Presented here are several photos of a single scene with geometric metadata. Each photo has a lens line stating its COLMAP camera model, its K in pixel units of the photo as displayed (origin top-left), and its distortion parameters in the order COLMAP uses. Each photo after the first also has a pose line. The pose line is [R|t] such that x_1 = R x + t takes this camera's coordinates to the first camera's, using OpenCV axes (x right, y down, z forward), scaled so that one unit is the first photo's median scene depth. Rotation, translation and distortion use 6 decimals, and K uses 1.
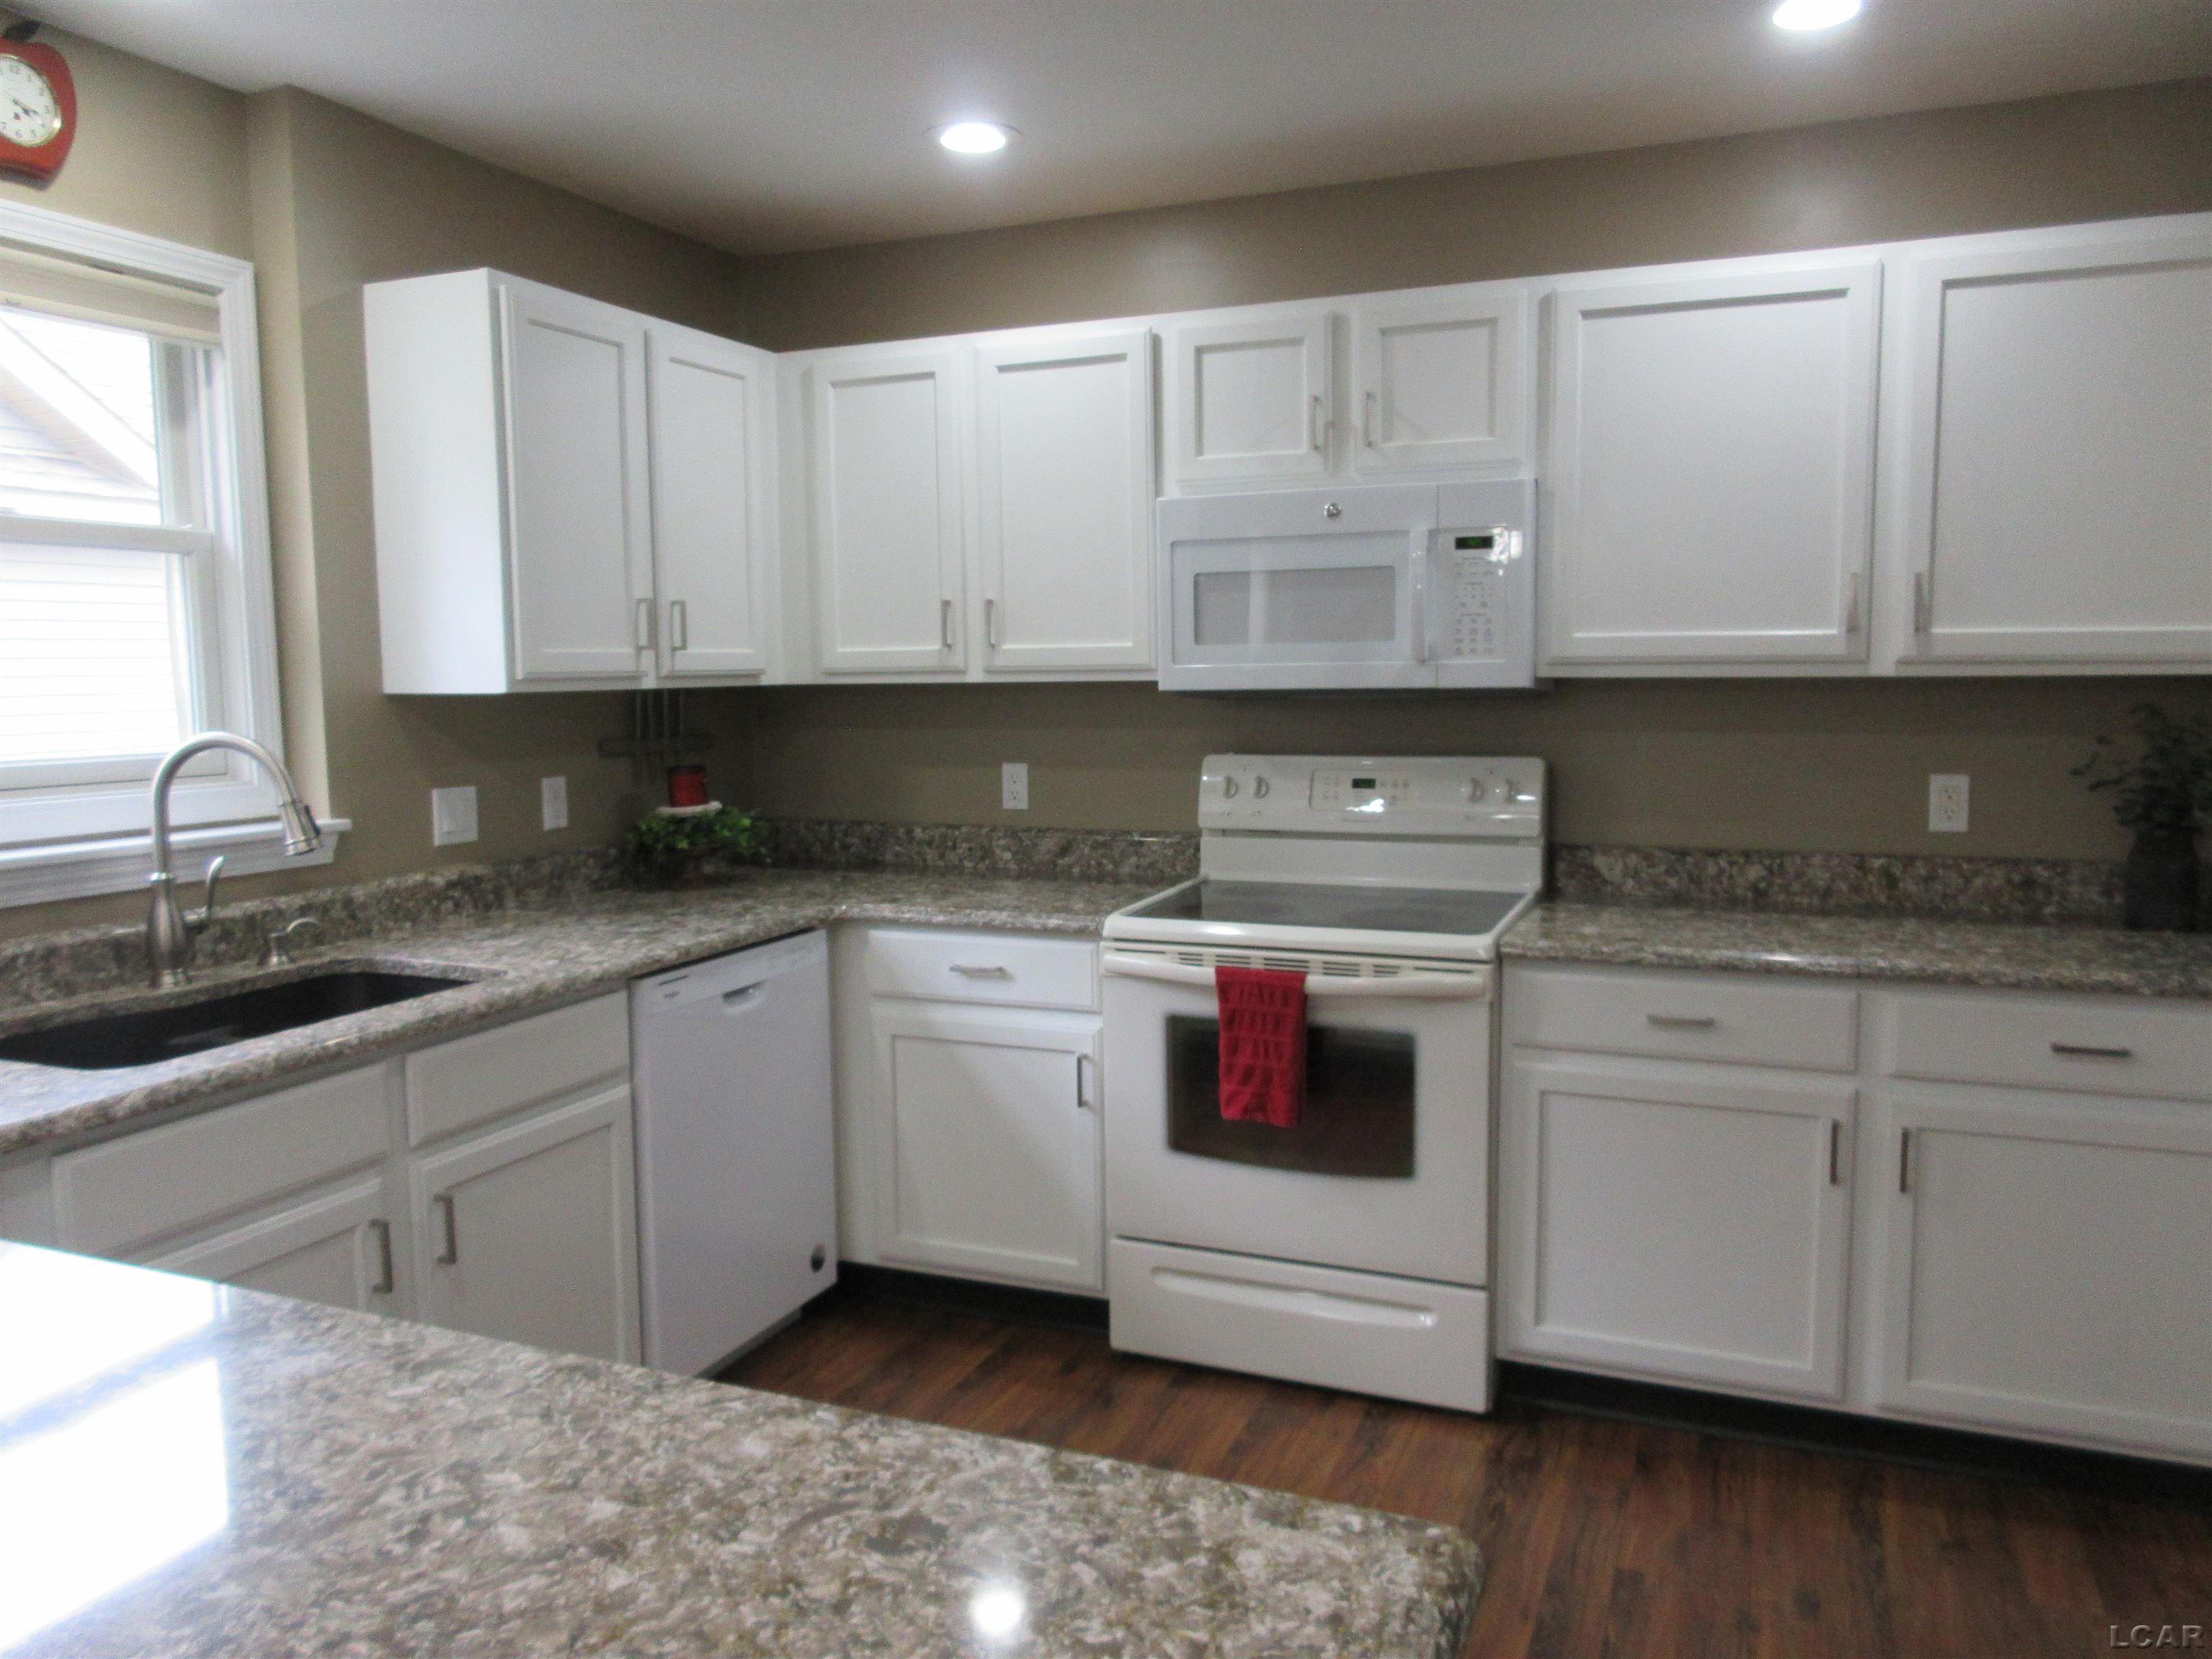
lens RADIAL K [[1624.4, 0, 1094.8], [0, 1624.4, 827.4], [0, 0, 1]] dist [-0.011559, 0.007632]
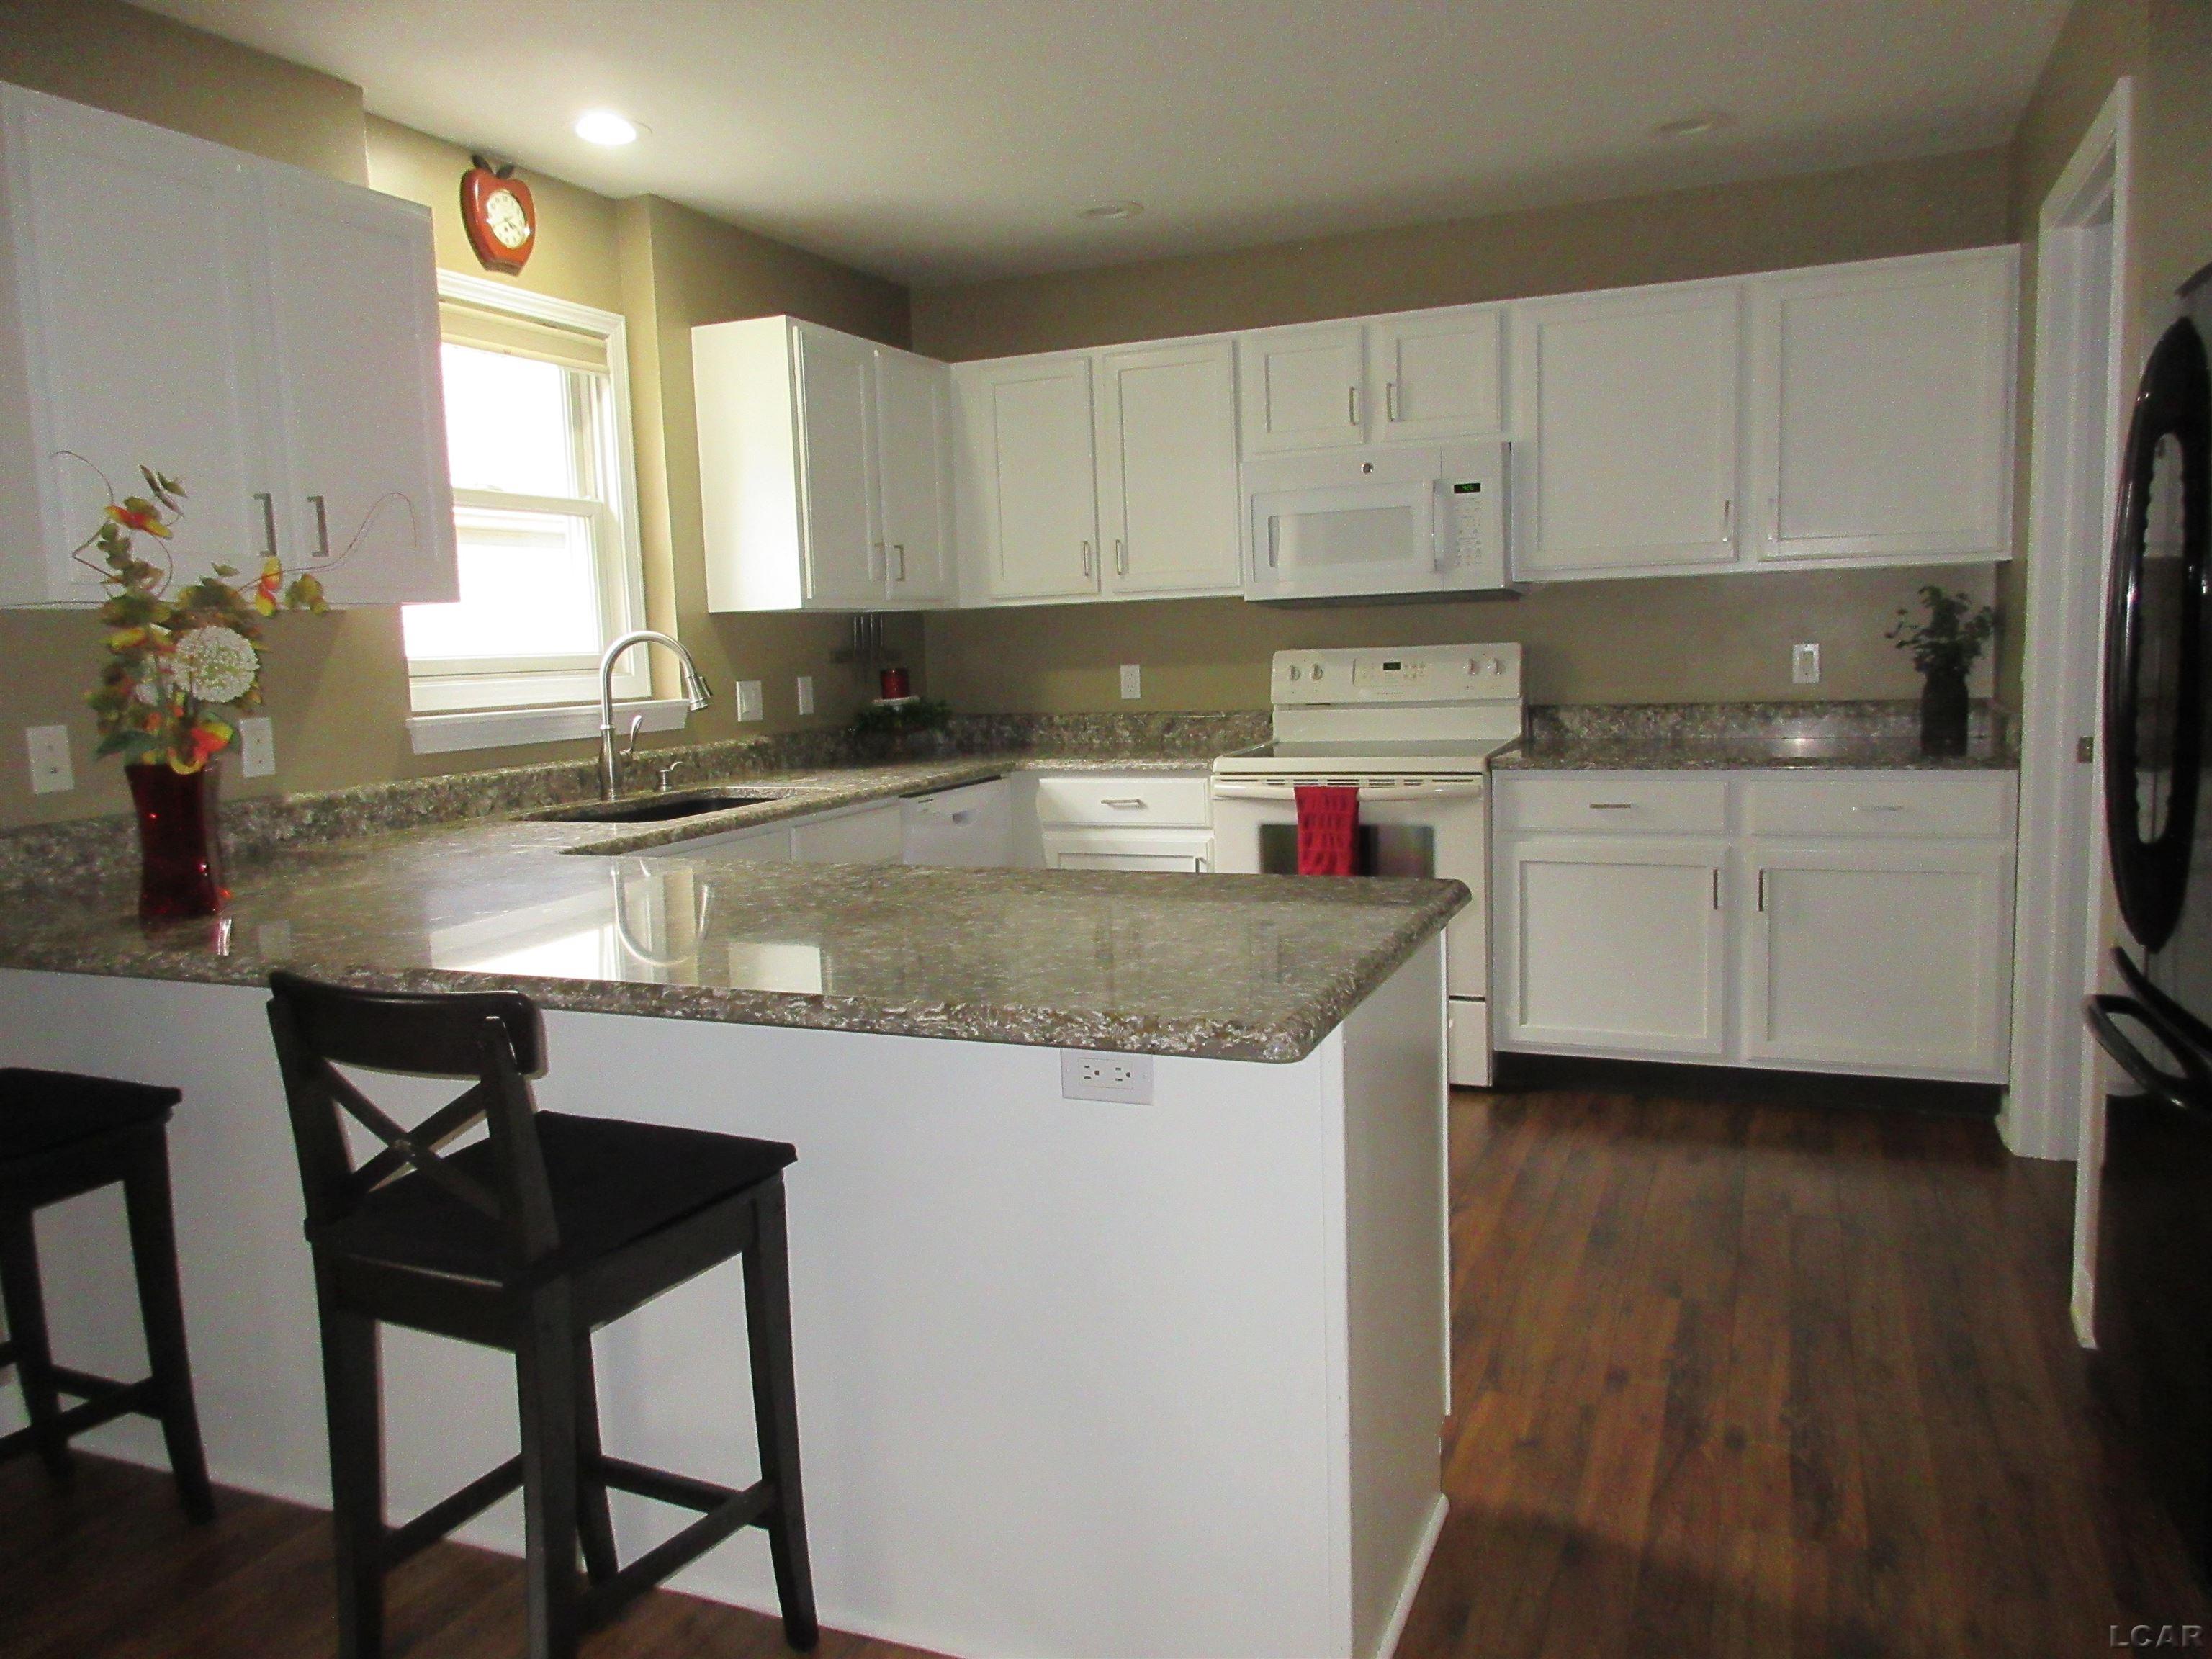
lens RADIAL K [[1633.7, 0, 1100.8], [0, 1633.7, 818.6], [0, 0, 1]] dist [0.004821, 0.004652]
pose [[0.999708, -0.024111, -0.001870, -0.091994], [0.024129, 0.999655, 0.010370, 0.091049], [0.001620, -0.010412, 0.999944, -0.437010]]
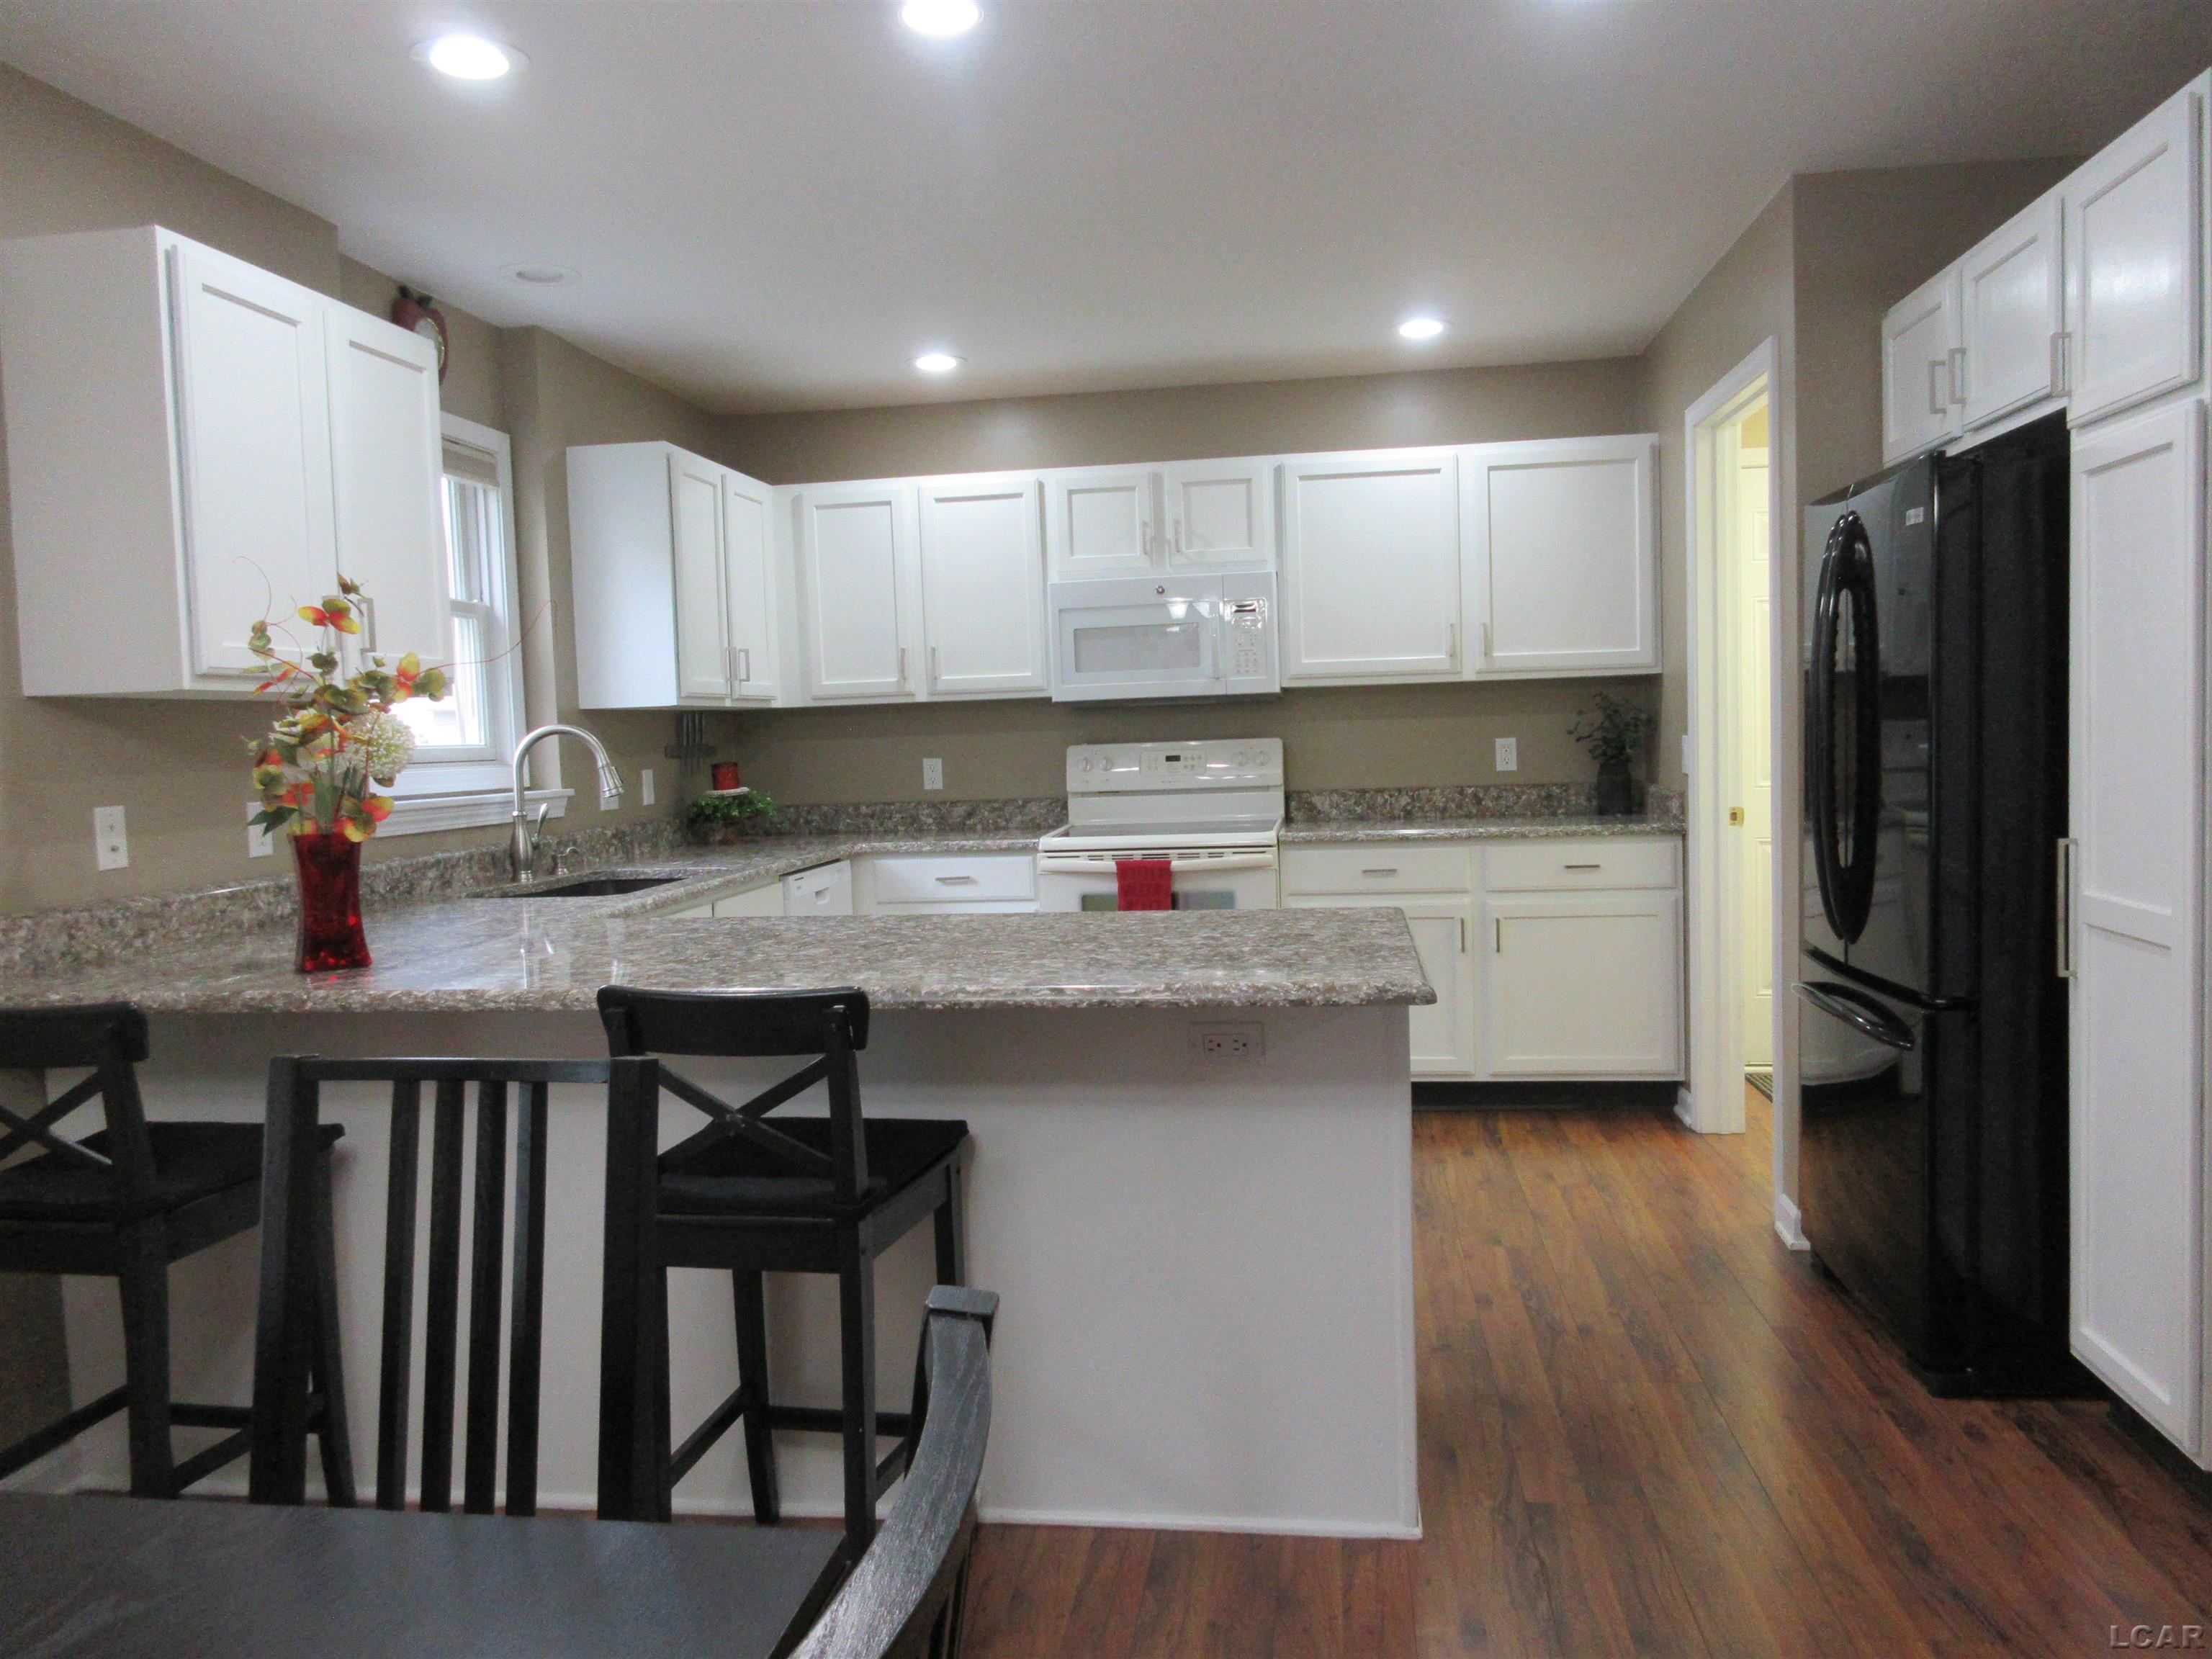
lens RADIAL K [[1624.4, 0, 1094.8], [0, 1624.4, 827.4], [0, 0, 1]] dist [-0.011559, 0.007632]
pose [[0.968065, -0.037271, 0.247912, -0.344262], [0.048720, 0.998003, -0.040203, 0.112970], [-0.245919, 0.050997, 0.967948, -0.591361]]
